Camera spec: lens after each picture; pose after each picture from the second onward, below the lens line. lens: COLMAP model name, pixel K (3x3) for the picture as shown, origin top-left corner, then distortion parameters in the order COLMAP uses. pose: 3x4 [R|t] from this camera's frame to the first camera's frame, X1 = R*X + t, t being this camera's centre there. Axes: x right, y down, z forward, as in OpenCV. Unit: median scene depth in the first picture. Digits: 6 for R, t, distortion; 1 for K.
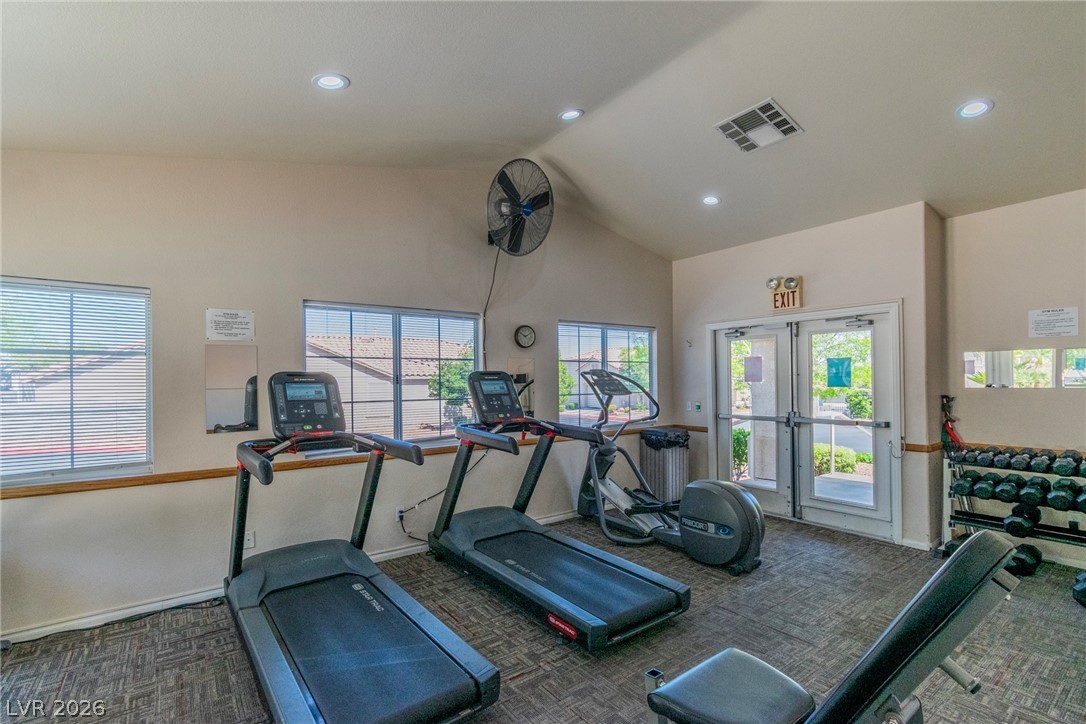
lens RADIAL K [[502.0, 0, 556.9], [0, 502.0, 372.4], [0, 0, 1]] dist [0.002101, 0.000266]
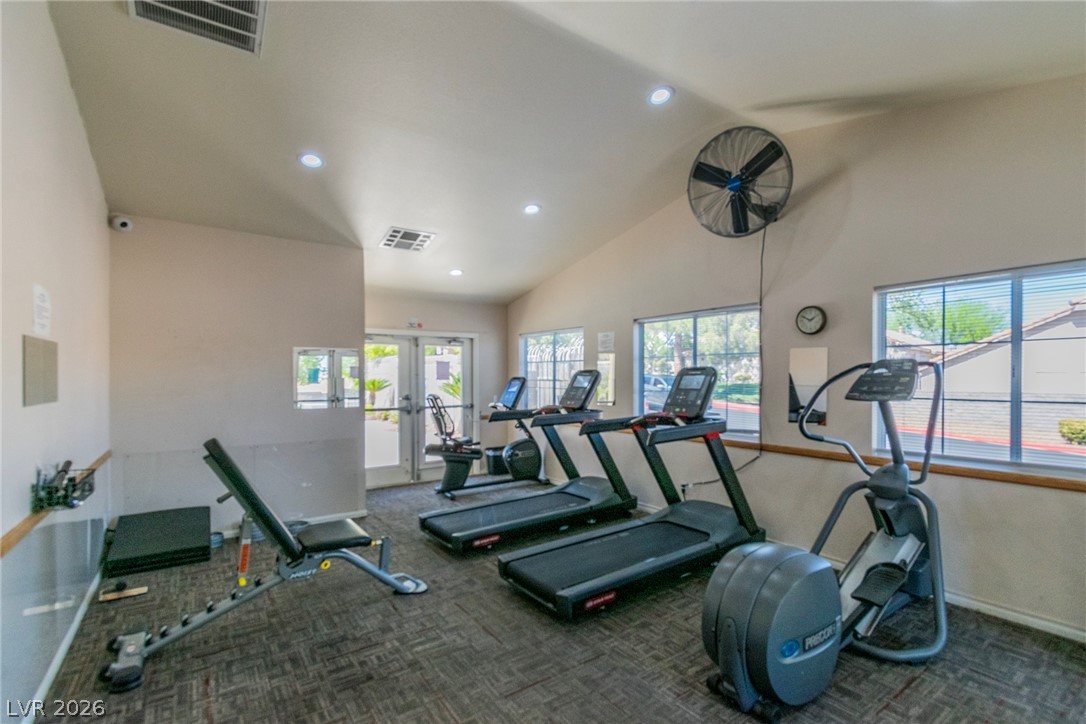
lens RADIAL K [[502.0, 0, 556.9], [0, 502.0, 372.4], [0, 0, 1]] dist [0.002101, 0.000266]
pose [[-0.028317, 0.004362, -0.999589, 0.913755], [0.022030, 0.999750, 0.003738, -0.000930], [0.999356, -0.021915, -0.028406, 0.766409]]
